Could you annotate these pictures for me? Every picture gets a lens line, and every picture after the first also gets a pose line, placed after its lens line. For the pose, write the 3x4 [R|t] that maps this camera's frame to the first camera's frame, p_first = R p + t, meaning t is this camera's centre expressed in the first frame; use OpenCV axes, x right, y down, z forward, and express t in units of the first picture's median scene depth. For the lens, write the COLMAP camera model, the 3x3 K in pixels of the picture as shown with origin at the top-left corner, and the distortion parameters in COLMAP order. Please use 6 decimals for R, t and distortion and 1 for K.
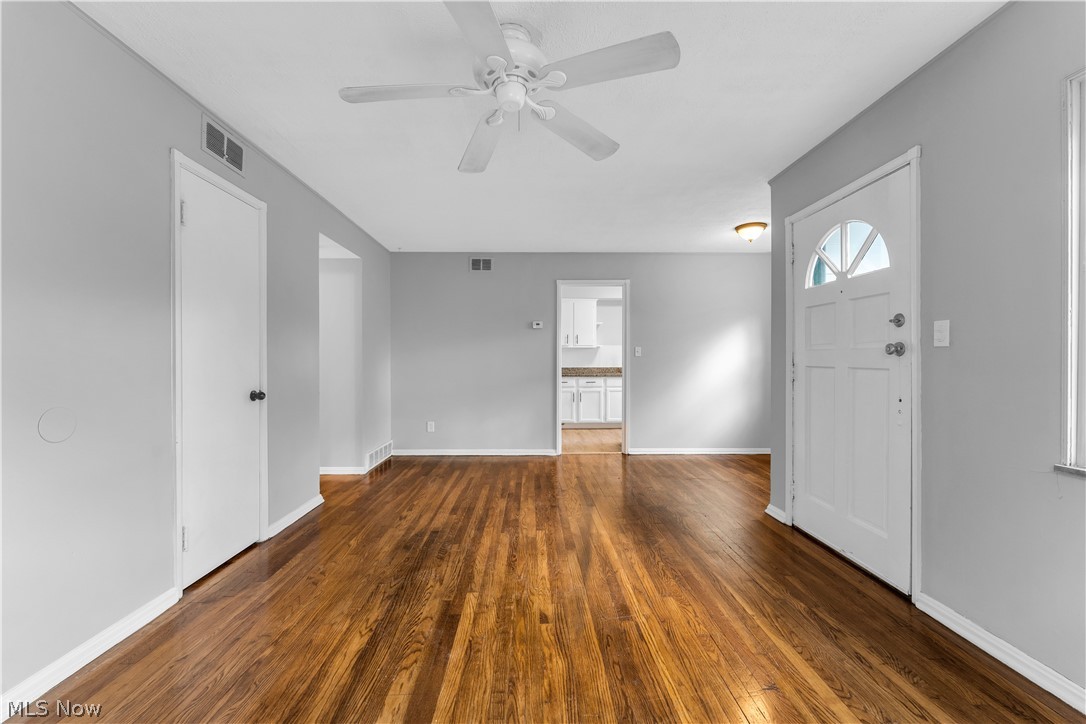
lens RADIAL K [[447.7, 0, 533.8], [0, 447.7, 362.1], [0, 0, 1]] dist [0.001192, -0.000021]
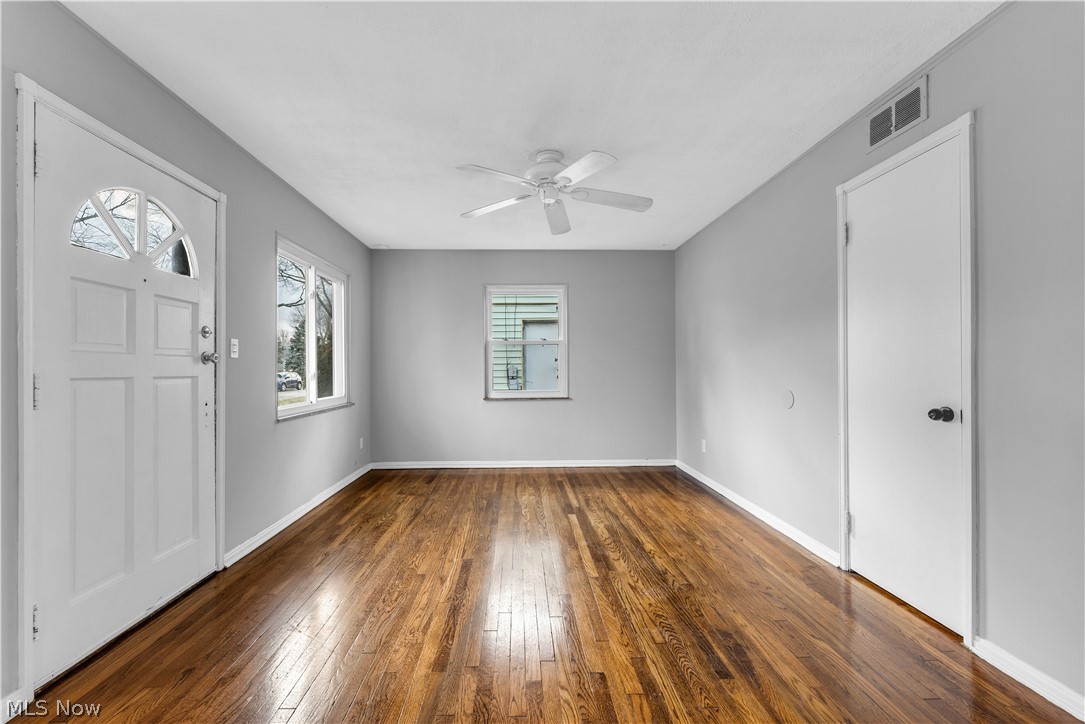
lens RADIAL K [[445.0, 0, 531.7], [0, 445.0, 366.1], [0, 0, 1]] dist [-0.001133, -0.000484]
pose [[-0.999771, 0.005964, -0.020568, 0.035376], [0.005947, 0.999982, 0.000873, -0.004679], [0.020573, 0.000750, -0.999788, 2.073457]]
